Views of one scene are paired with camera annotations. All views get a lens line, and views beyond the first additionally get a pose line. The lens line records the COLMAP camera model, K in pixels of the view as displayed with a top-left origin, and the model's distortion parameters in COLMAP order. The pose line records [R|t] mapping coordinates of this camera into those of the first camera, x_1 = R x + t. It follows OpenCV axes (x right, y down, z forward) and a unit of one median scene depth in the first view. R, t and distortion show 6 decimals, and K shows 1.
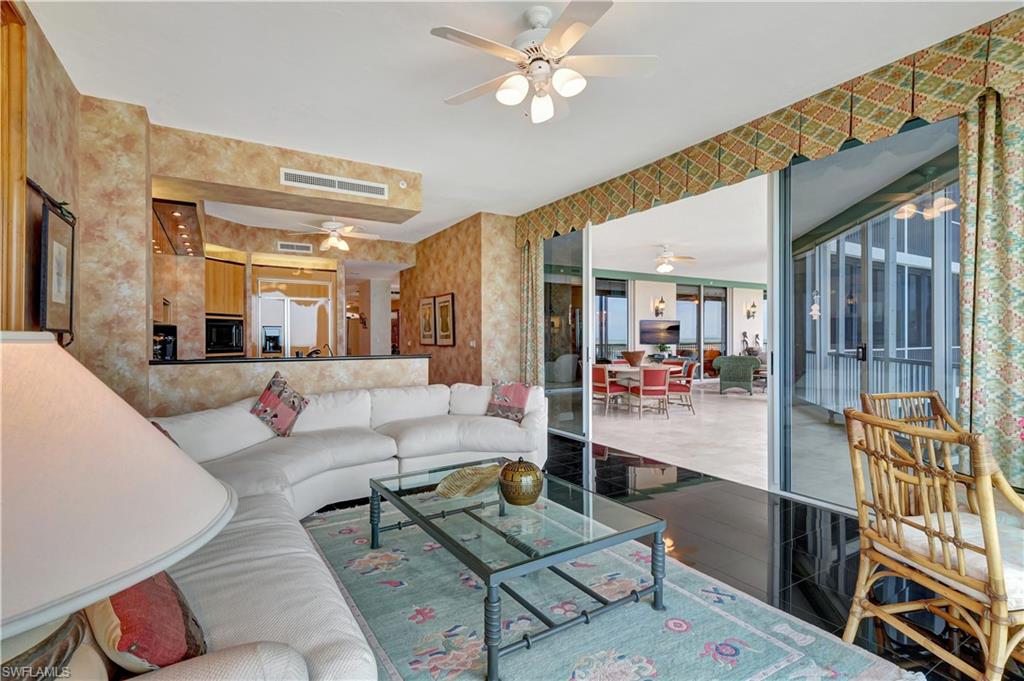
lens RADIAL K [[494.7, 0, 509.5], [0, 494.7, 337.2], [0, 0, 1]] dist [-0.019496, -0.005376]
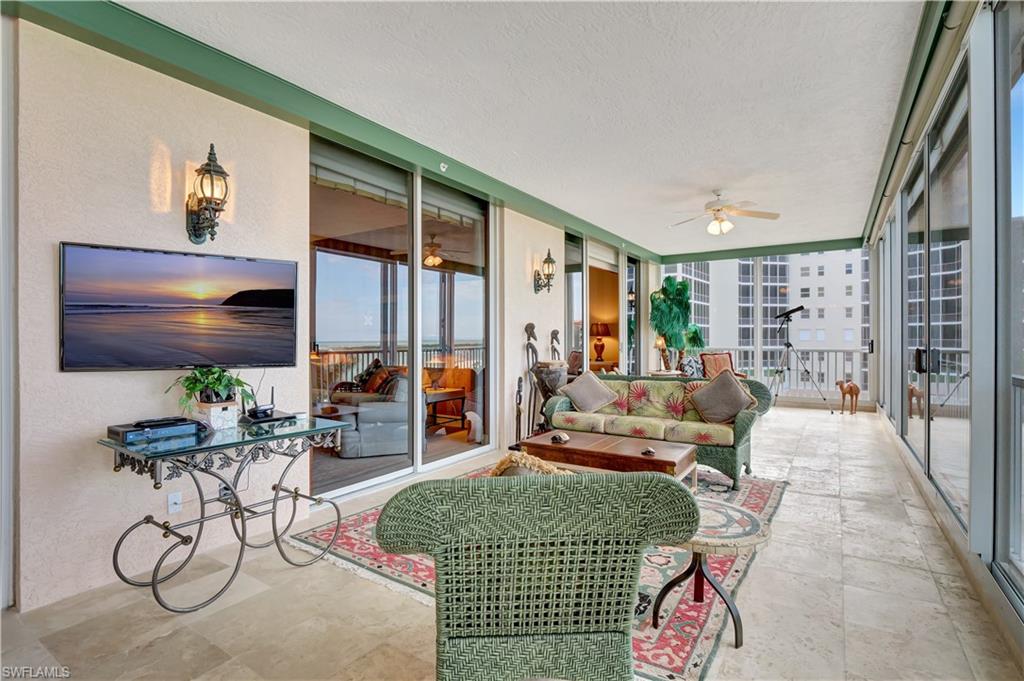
lens RADIAL K [[494.7, 0, 507.2], [0, 494.7, 339.6], [0, 0, 1]] dist [-0.019496, -0.005376]
pose [[0.898173, -0.002634, 0.439635, 0.287014], [0.004539, 0.999984, -0.003281, 0.003149], [-0.439619, 0.004942, 0.898171, 0.652748]]
